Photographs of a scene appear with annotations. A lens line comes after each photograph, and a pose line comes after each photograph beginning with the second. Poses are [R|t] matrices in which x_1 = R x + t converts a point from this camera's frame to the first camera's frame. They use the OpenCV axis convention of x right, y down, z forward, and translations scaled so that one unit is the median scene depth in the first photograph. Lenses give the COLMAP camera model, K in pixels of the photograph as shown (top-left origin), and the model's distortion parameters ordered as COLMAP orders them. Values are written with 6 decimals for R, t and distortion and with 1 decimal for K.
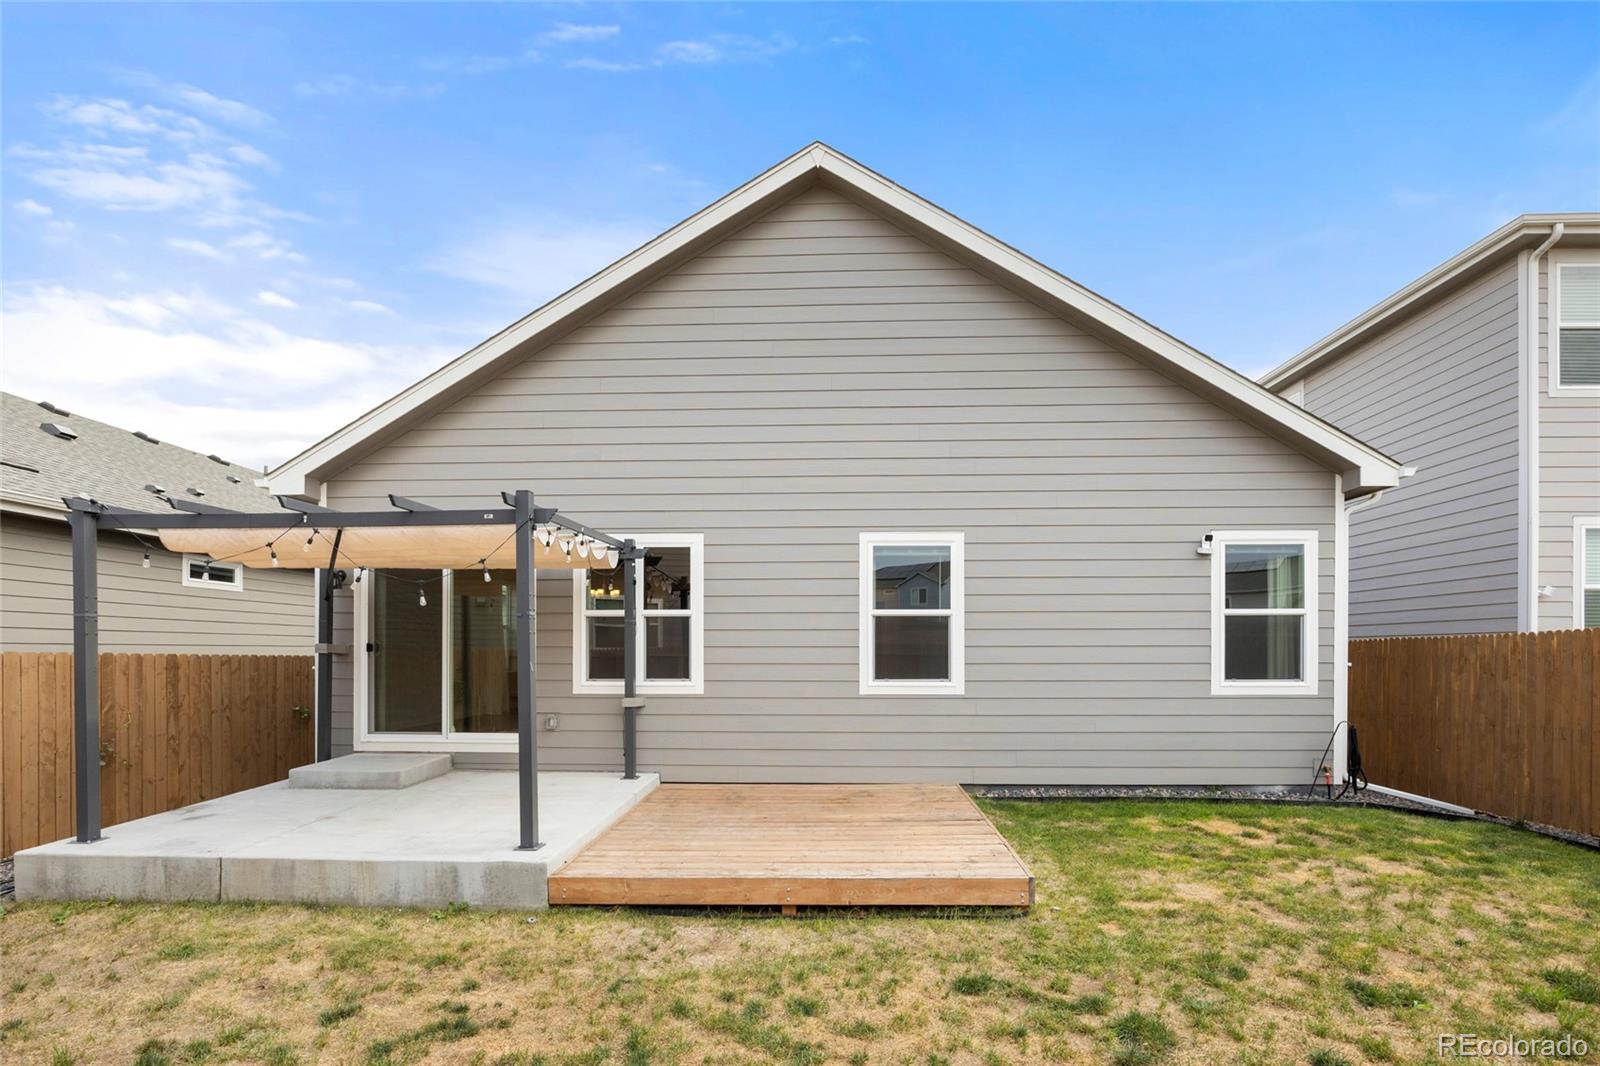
lens RADIAL K [[725.4, 0, 803.1], [0, 725.4, 647.2], [0, 0, 1]] dist [-0.021770, 0.000135]
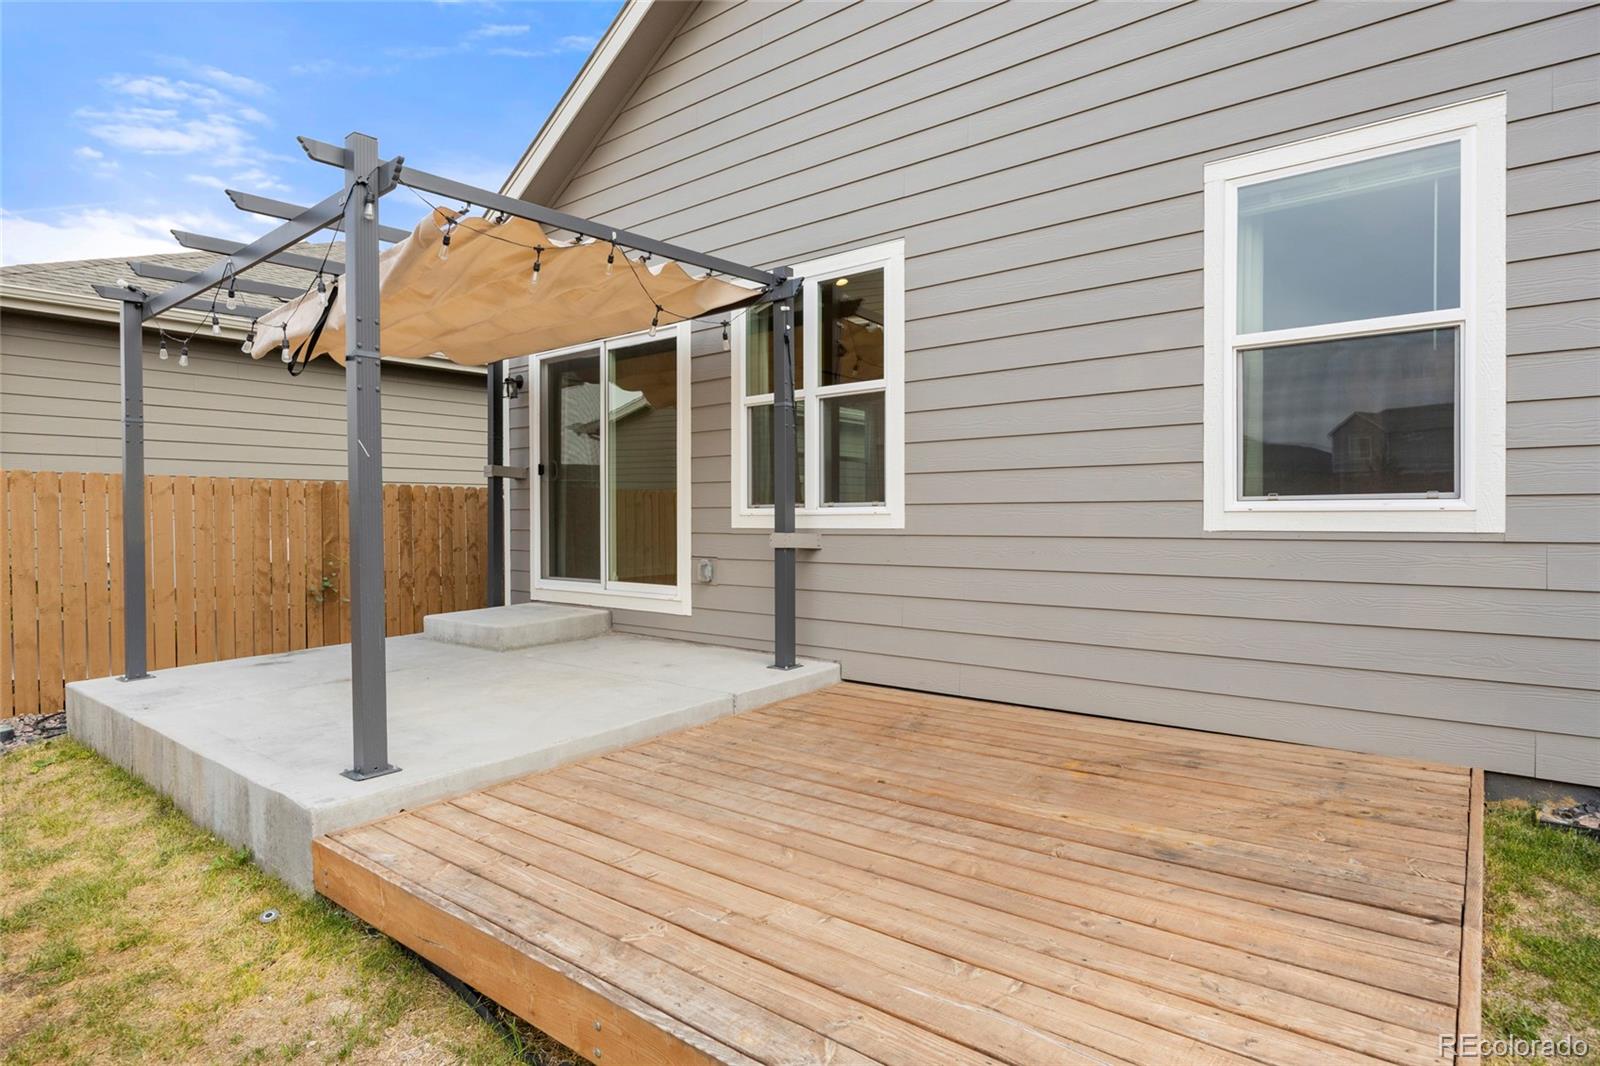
lens RADIAL K [[836.6, 0, 817.3], [0, 836.6, 529.0], [0, 0, 1]] dist [-0.004681, -0.001028]
pose [[0.810985, 0.004132, -0.585053, 0.185254], [0.010366, 0.999717, 0.021429, 0.050780], [0.584976, -0.023443, 0.810712, 0.446085]]
